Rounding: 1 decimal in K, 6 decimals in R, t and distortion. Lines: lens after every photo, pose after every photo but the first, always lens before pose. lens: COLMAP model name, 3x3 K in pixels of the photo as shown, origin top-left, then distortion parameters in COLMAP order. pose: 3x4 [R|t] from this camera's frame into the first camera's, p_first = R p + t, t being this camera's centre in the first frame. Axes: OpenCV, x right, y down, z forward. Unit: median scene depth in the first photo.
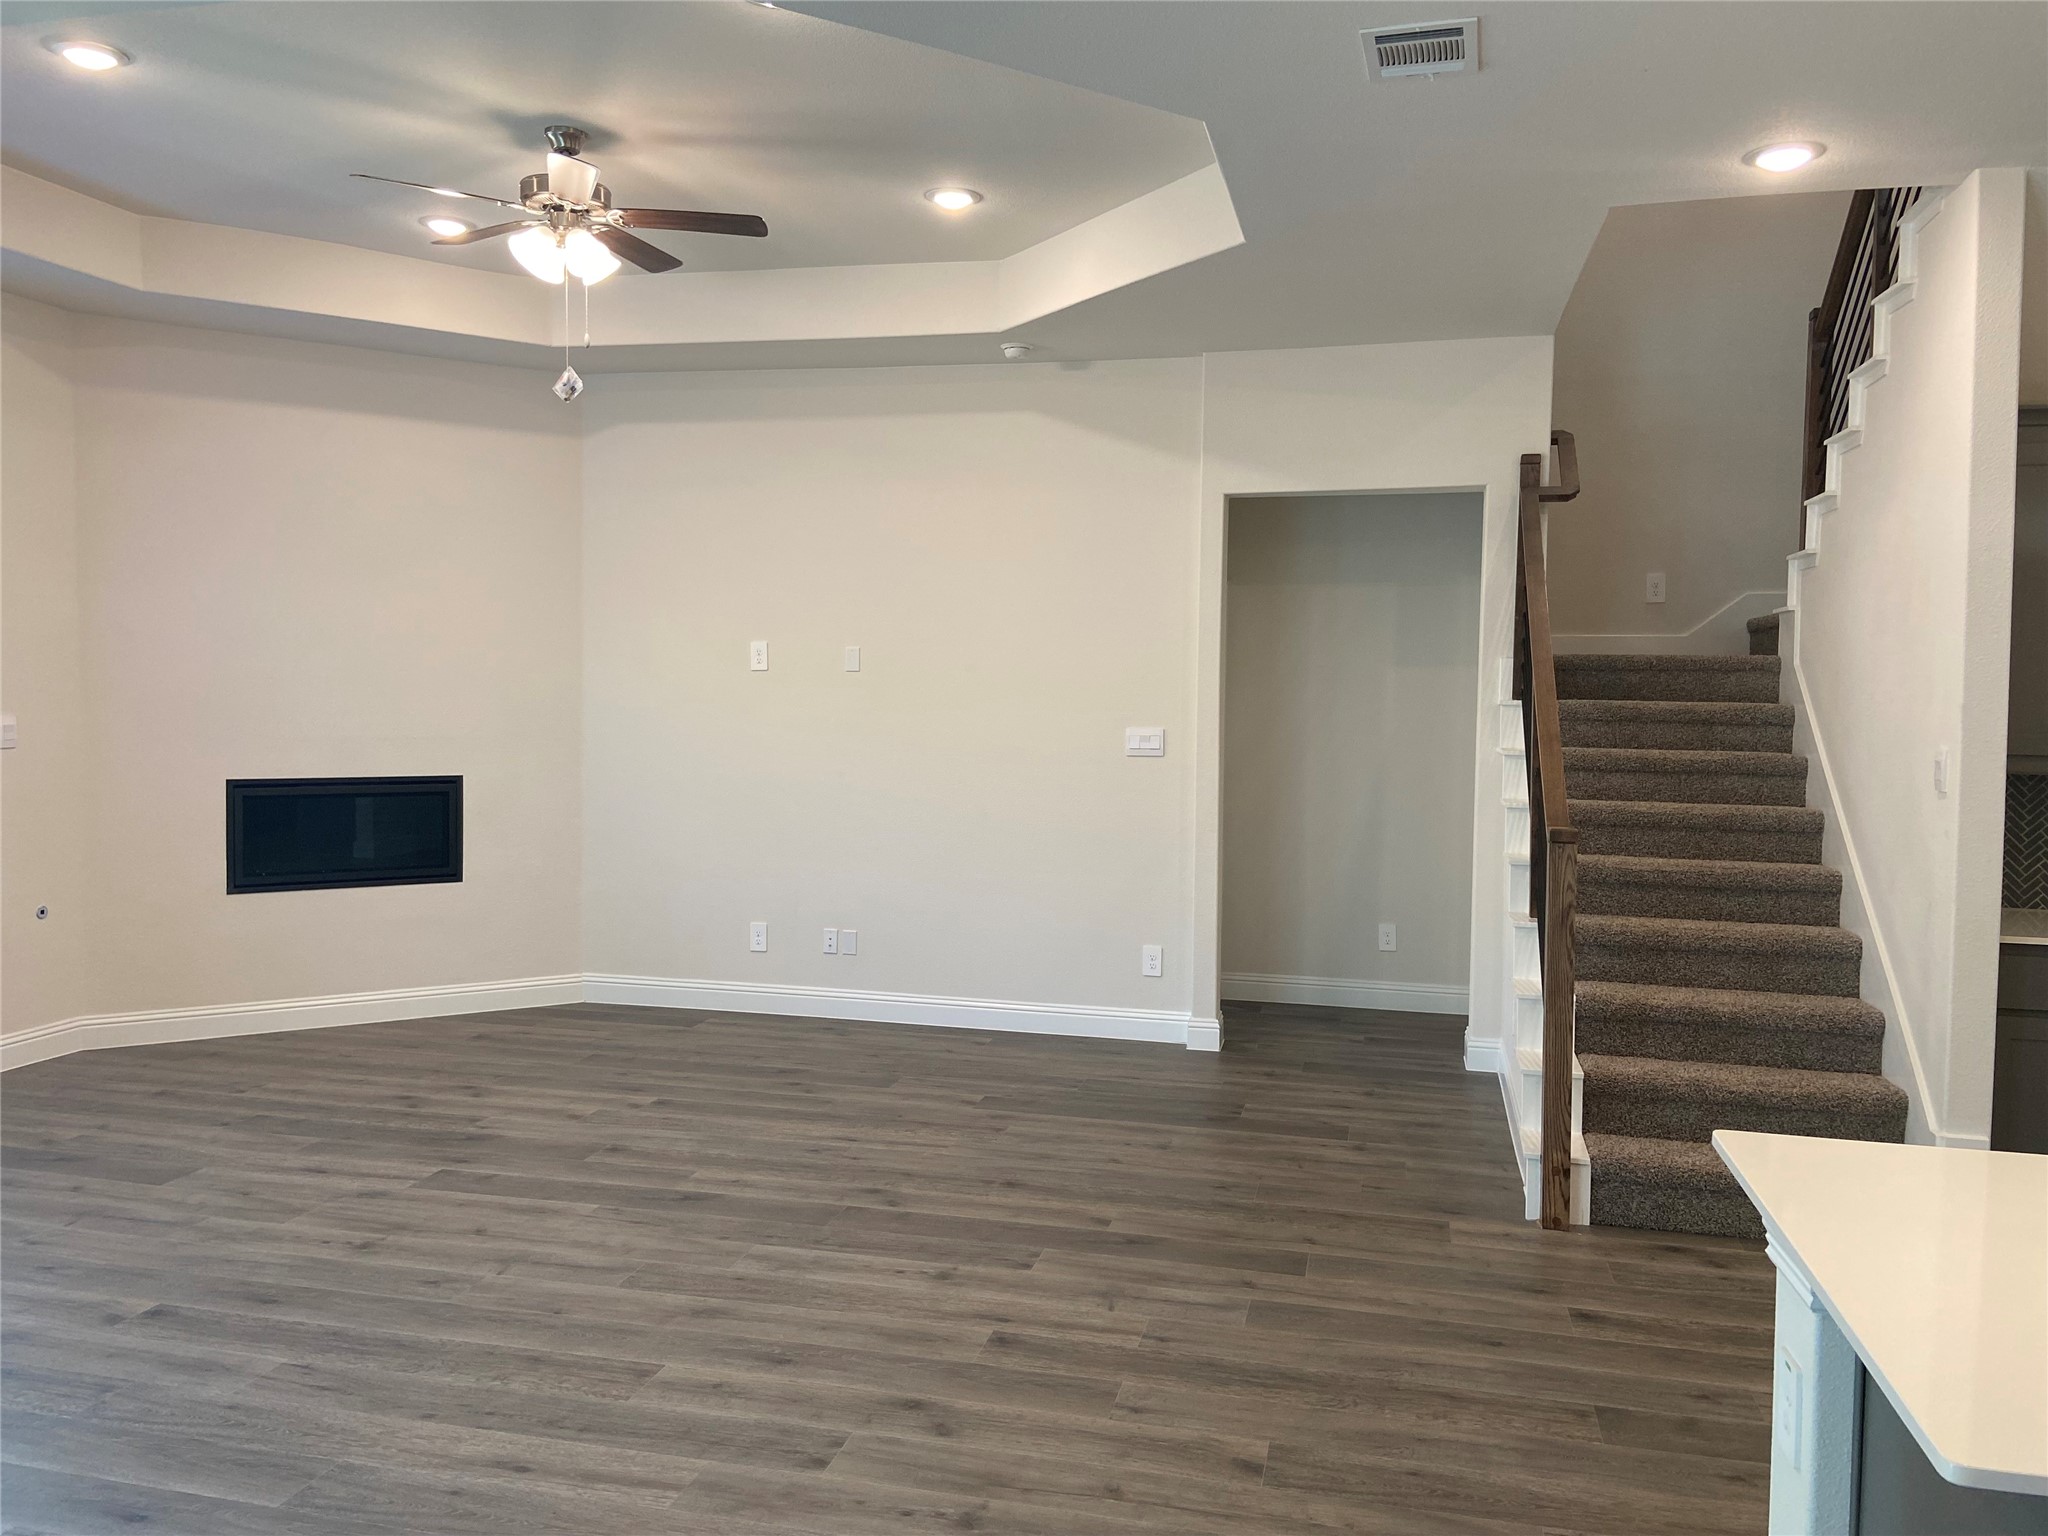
lens RADIAL K [[1548.7, 0, 1023.2], [0, 1548.7, 774.8], [0, 0, 1]] dist [0.085882, -0.068224]
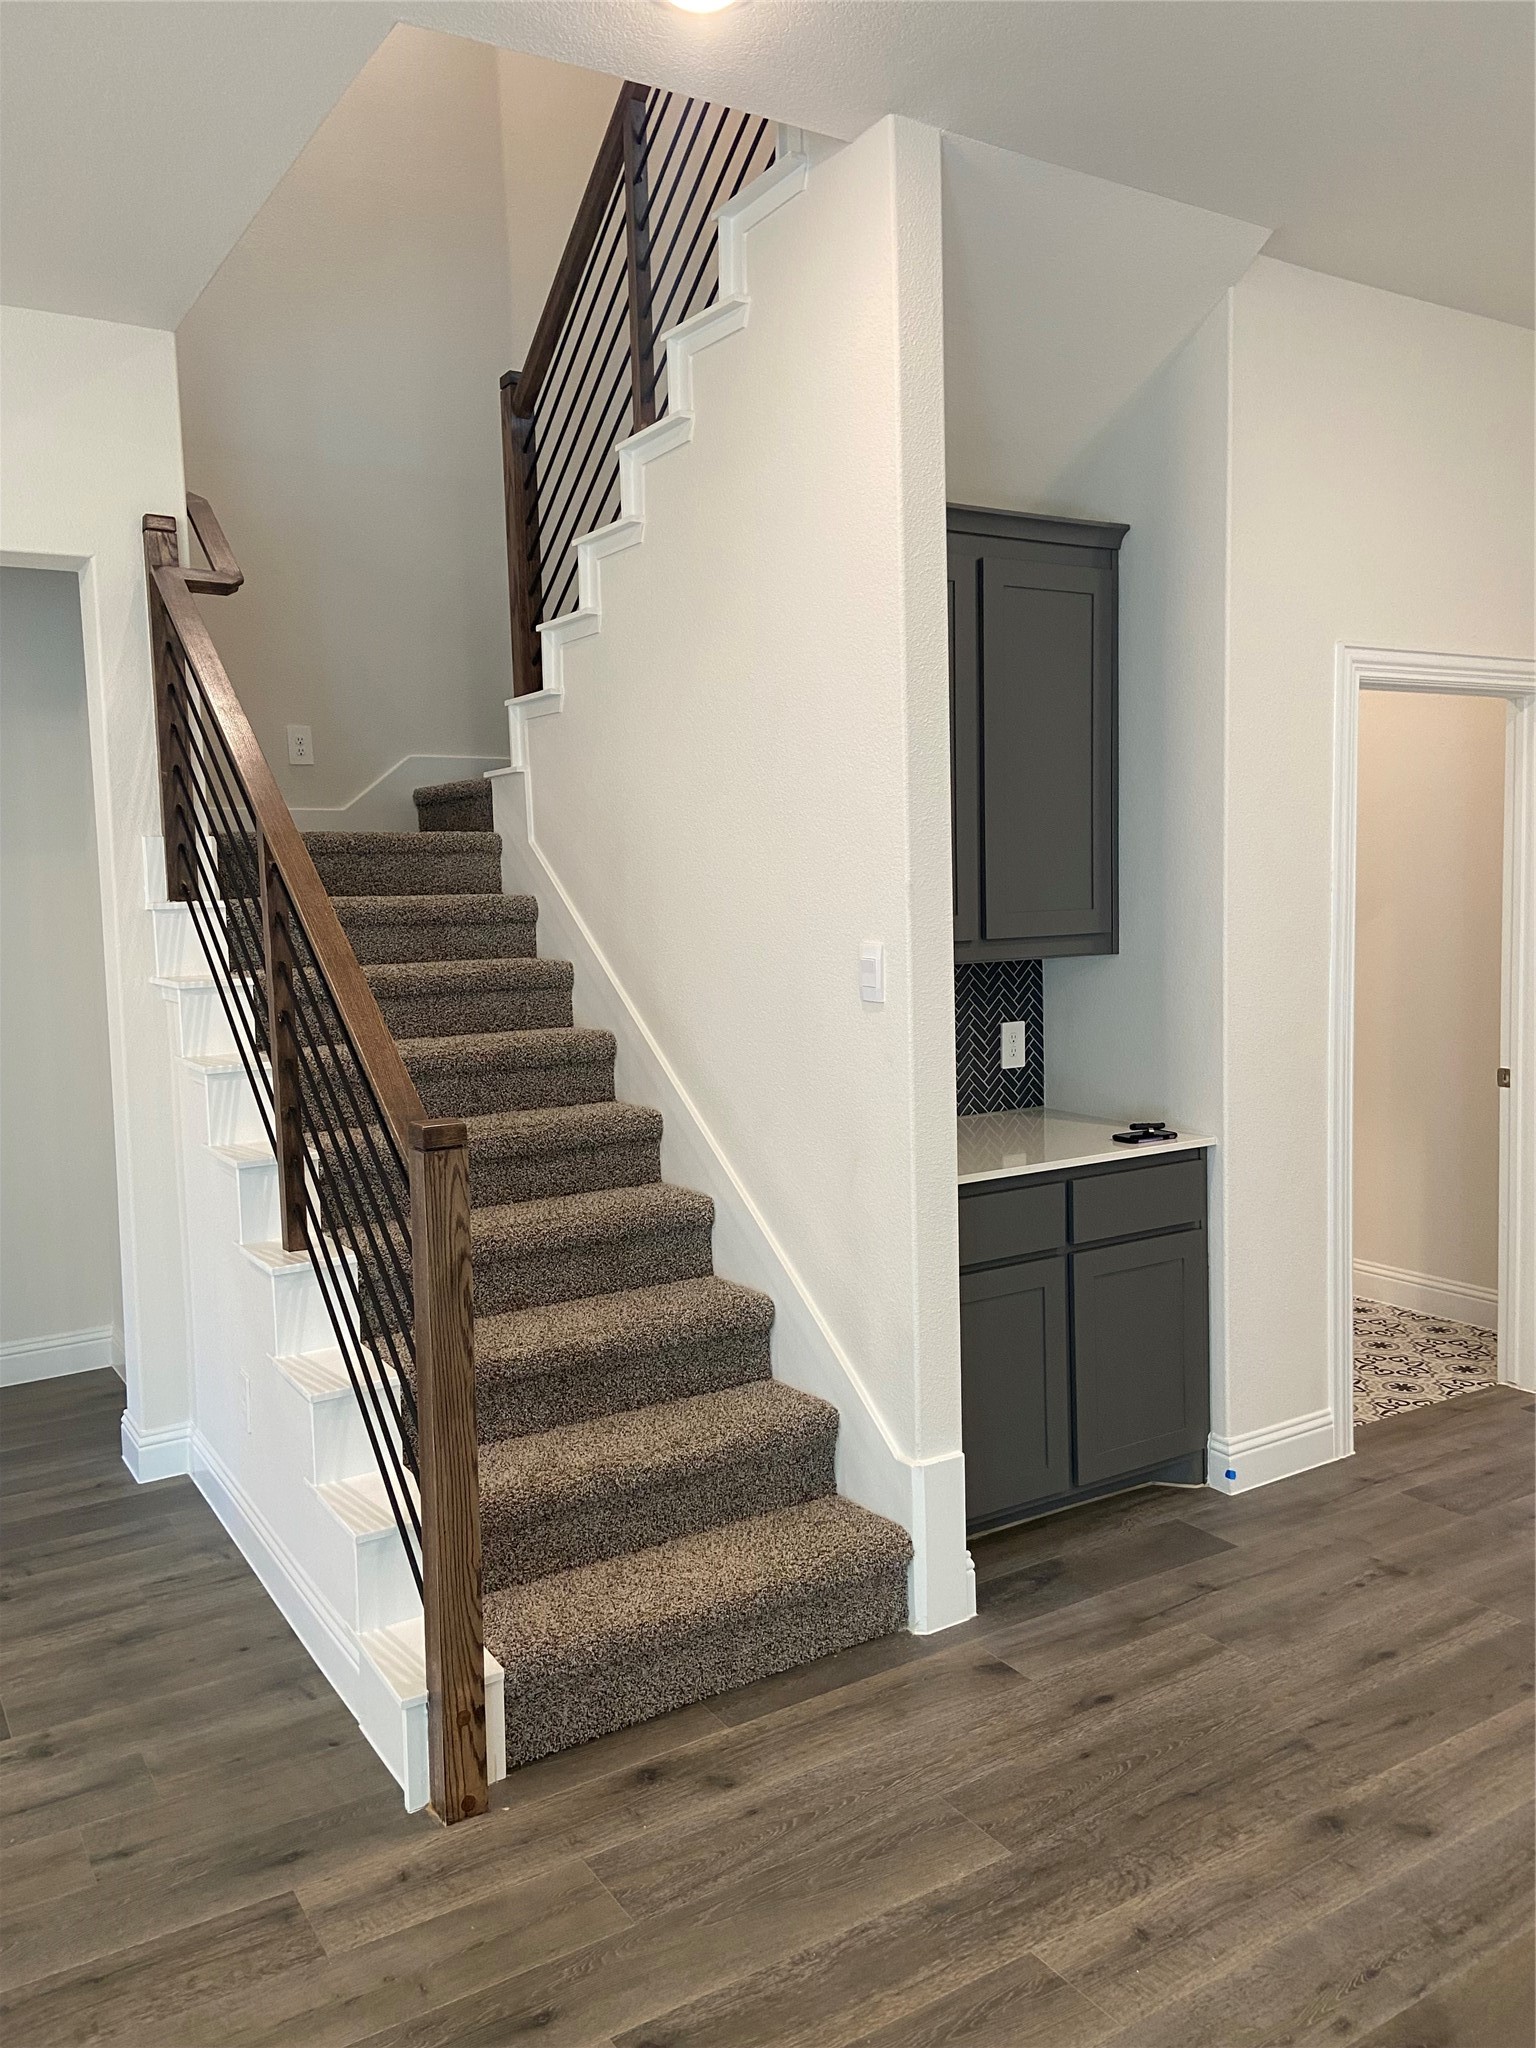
lens RADIAL K [[1548.7, 0, 763.2], [0, 1548.7, 1007.3], [0, 0, 1]] dist [0.085882, -0.068224]
pose [[0.697914, -0.089253, 0.710599, 0.023148], [0.074104, 0.995878, 0.052304, -0.021716], [-0.712338, 0.016155, 0.701651, 0.401470]]
